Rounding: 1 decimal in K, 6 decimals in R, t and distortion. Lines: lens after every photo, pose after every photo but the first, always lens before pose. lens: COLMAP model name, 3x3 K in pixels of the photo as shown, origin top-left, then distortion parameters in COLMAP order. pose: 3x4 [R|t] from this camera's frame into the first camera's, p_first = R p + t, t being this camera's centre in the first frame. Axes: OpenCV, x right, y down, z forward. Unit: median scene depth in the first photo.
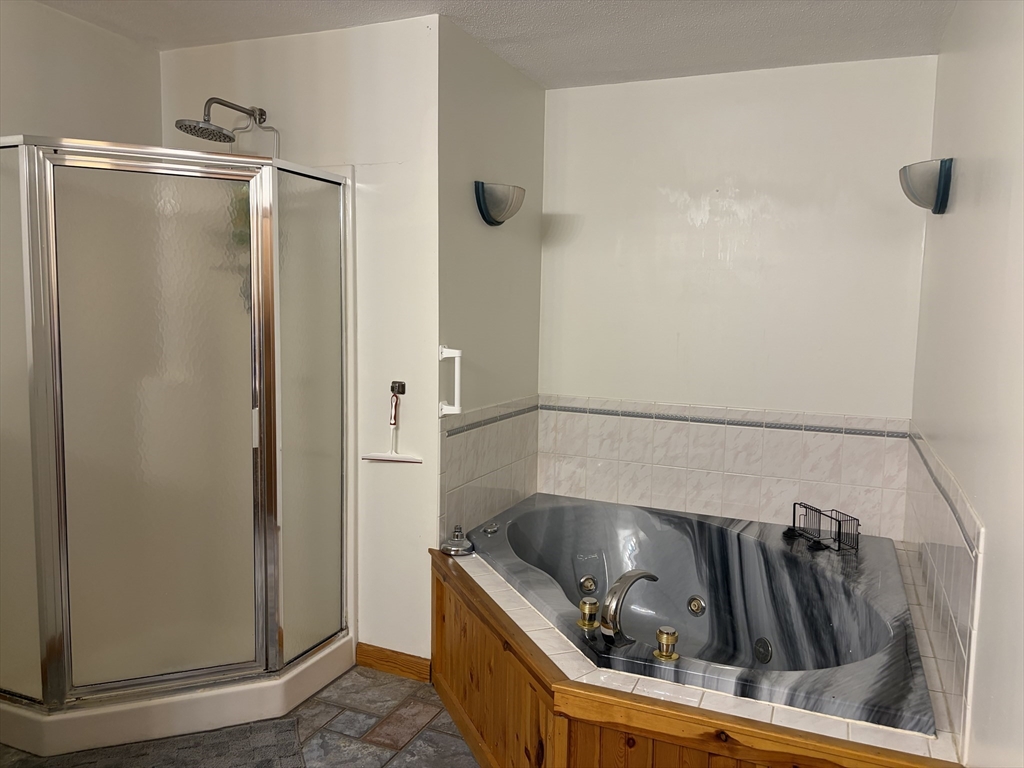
lens RADIAL K [[778.5, 0, 512.0], [0, 778.5, 384.0], [0, 0, 1]] dist [0.054254, -0.051797]
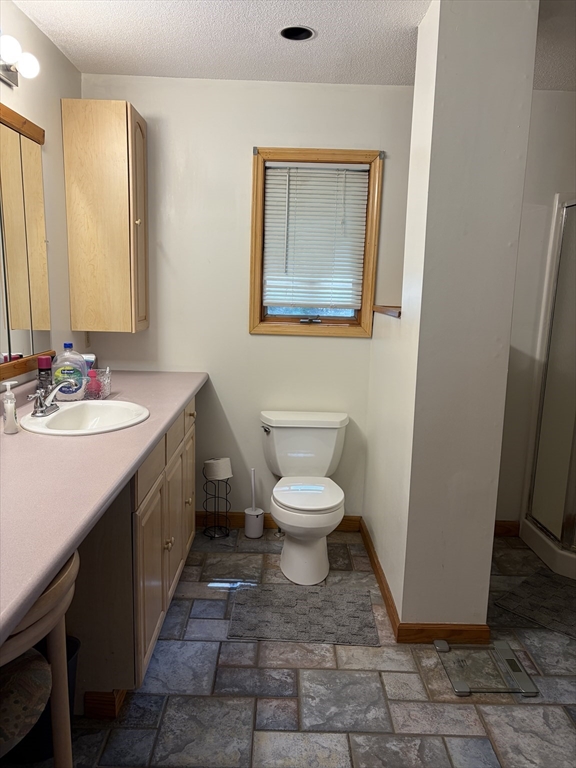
lens RADIAL K [[583.9, 0, 284.0], [0, 583.9, 388.4], [0, 0, 1]] dist [0.054254, -0.051797]
pose [[0.409775, 0.156955, -0.898582, 0.195564], [-0.113765, 0.986188, 0.120378, 0.006163], [0.905065, 0.052899, 0.421971, -0.047341]]
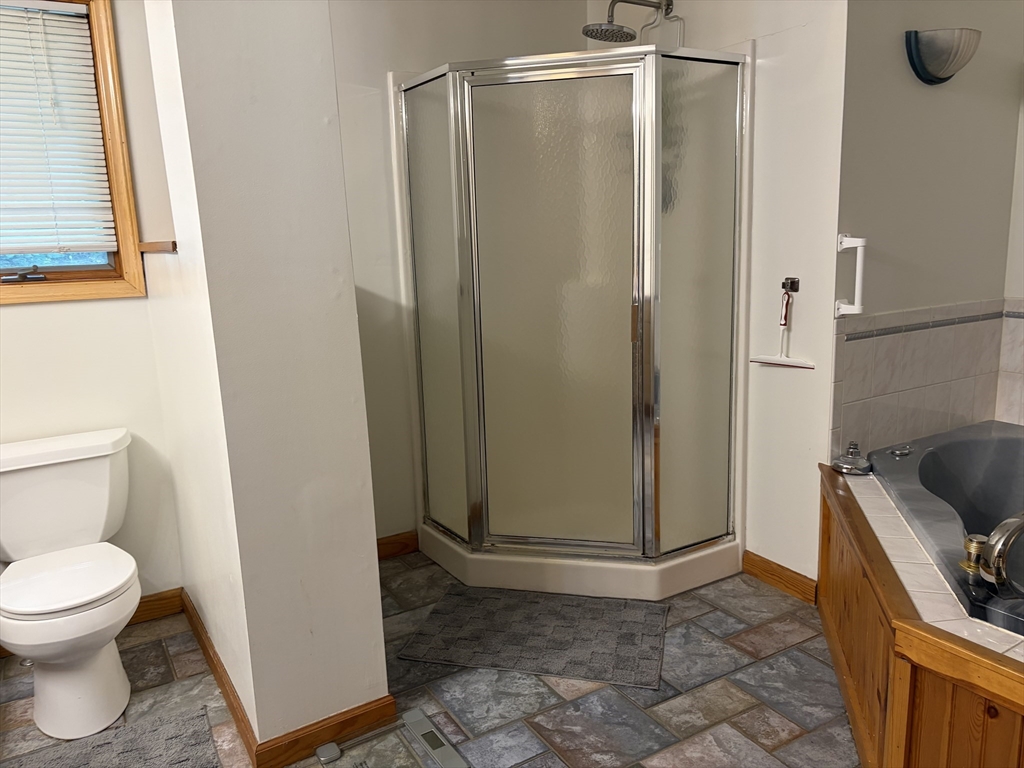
lens RADIAL K [[778.5, 0, 512.0], [0, 778.5, 384.0], [0, 0, 1]] dist [0.054254, -0.051797]
pose [[0.817360, 0.063016, -0.572671, 0.122057], [-0.007421, 0.995069, 0.098904, 0.032849], [0.576080, -0.076591, 0.813797, 0.062003]]
